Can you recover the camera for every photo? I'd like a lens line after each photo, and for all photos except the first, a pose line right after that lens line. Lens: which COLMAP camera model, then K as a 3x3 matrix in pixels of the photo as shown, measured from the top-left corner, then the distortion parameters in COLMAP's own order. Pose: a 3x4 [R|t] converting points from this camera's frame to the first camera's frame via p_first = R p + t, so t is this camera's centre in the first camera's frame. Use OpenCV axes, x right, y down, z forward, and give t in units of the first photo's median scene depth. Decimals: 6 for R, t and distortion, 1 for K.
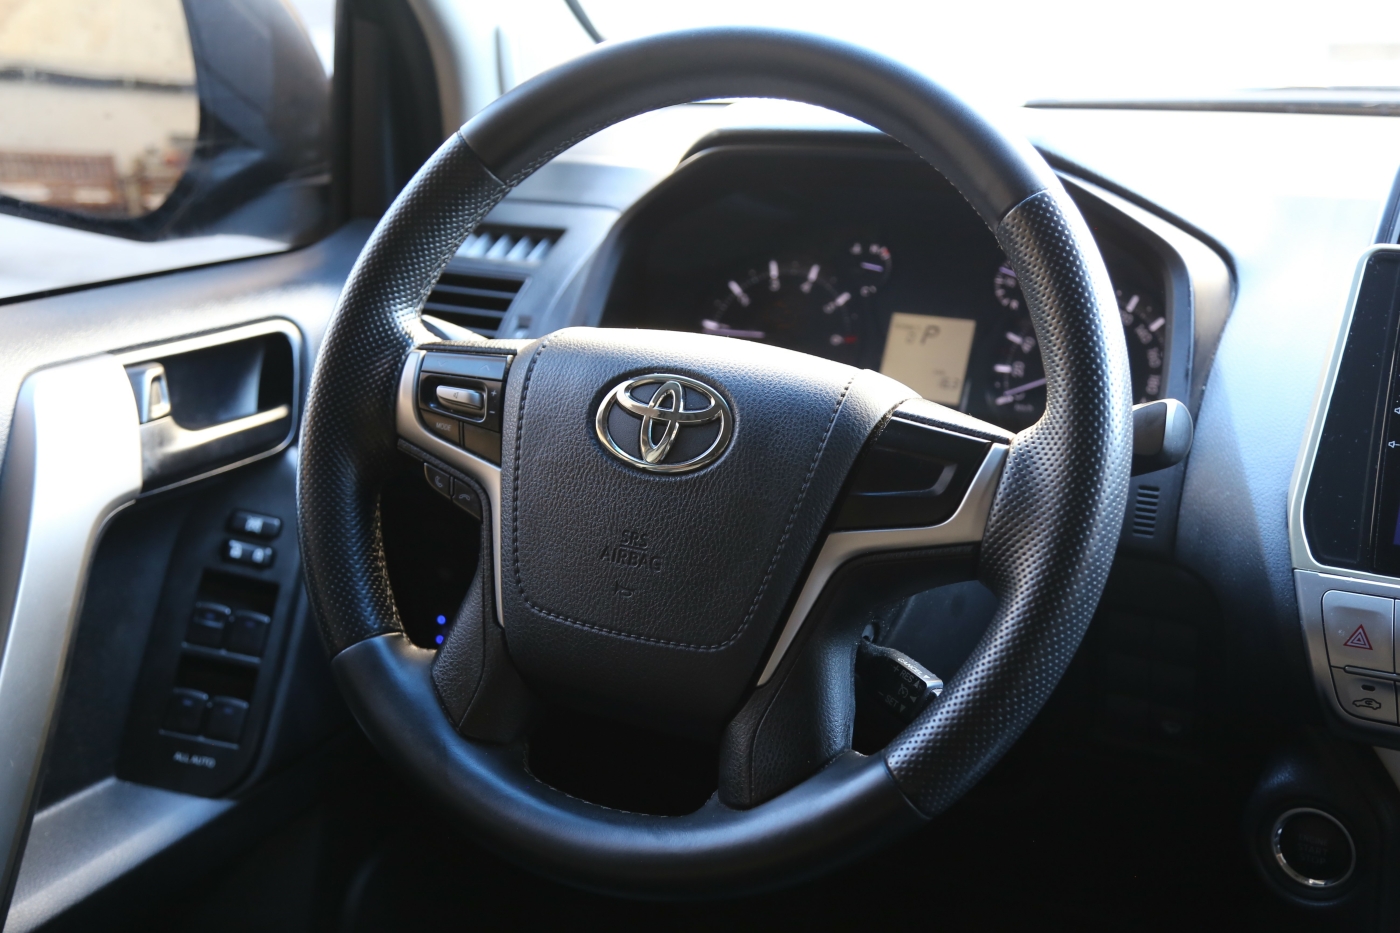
lens RADIAL K [[1874.1, 0, 700.0], [0, 1874.1, 466.5], [0, 0, 1]] dist [0.040688, 0.022077]
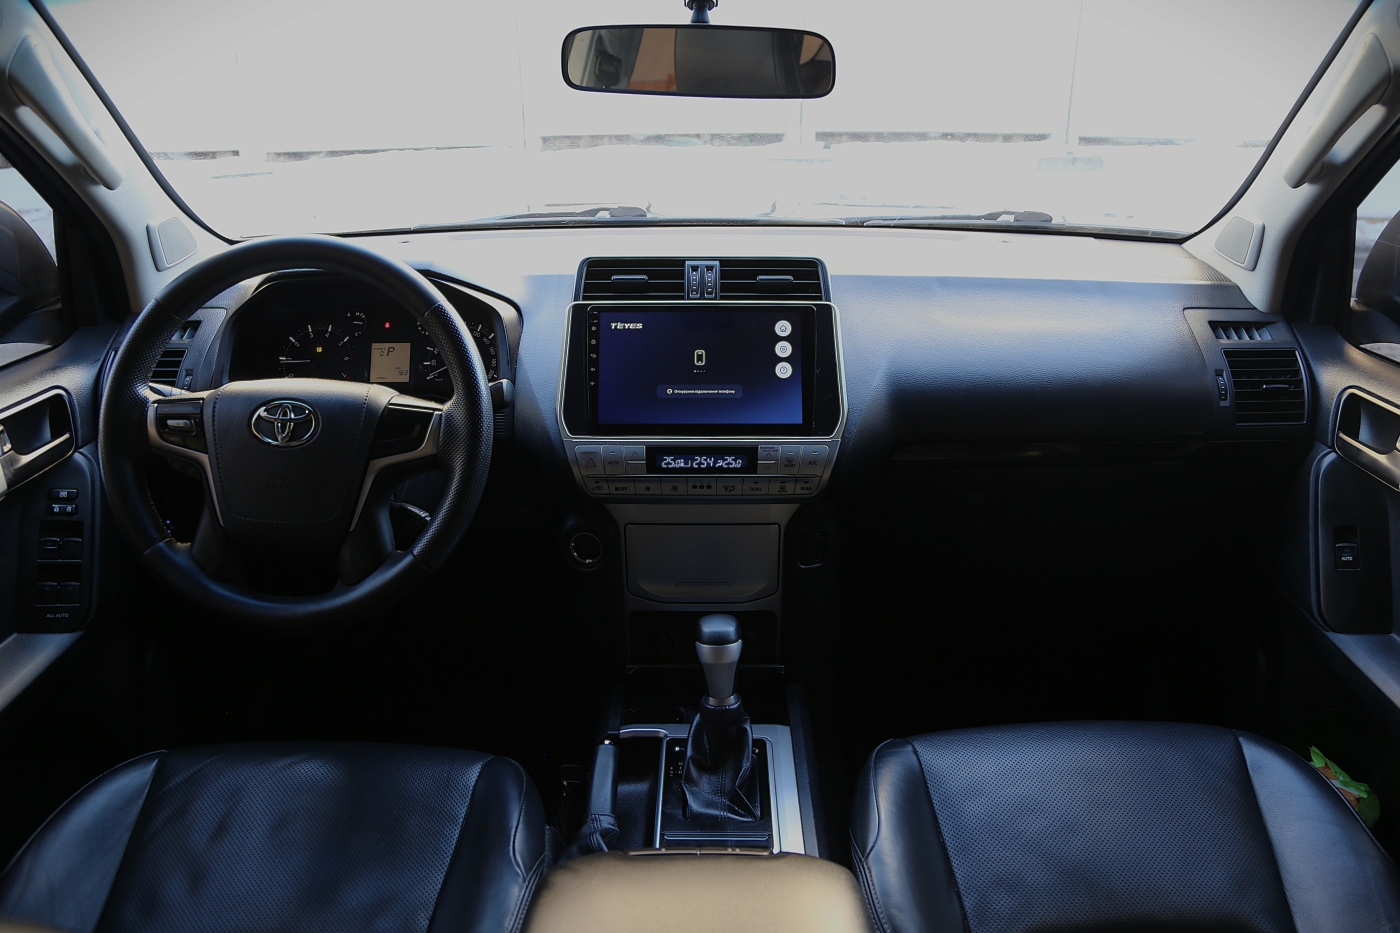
lens RADIAL K [[1040.2, 0, 699.8], [0, 1040.2, 413.9], [0, 0, 1]] dist [-0.090937, 0.000909]
pose [[0.896858, -0.162254, 0.411484, -0.072324], [0.132574, 0.986127, 0.099892, -0.085774], [-0.421983, -0.035037, 0.905927, -0.287173]]
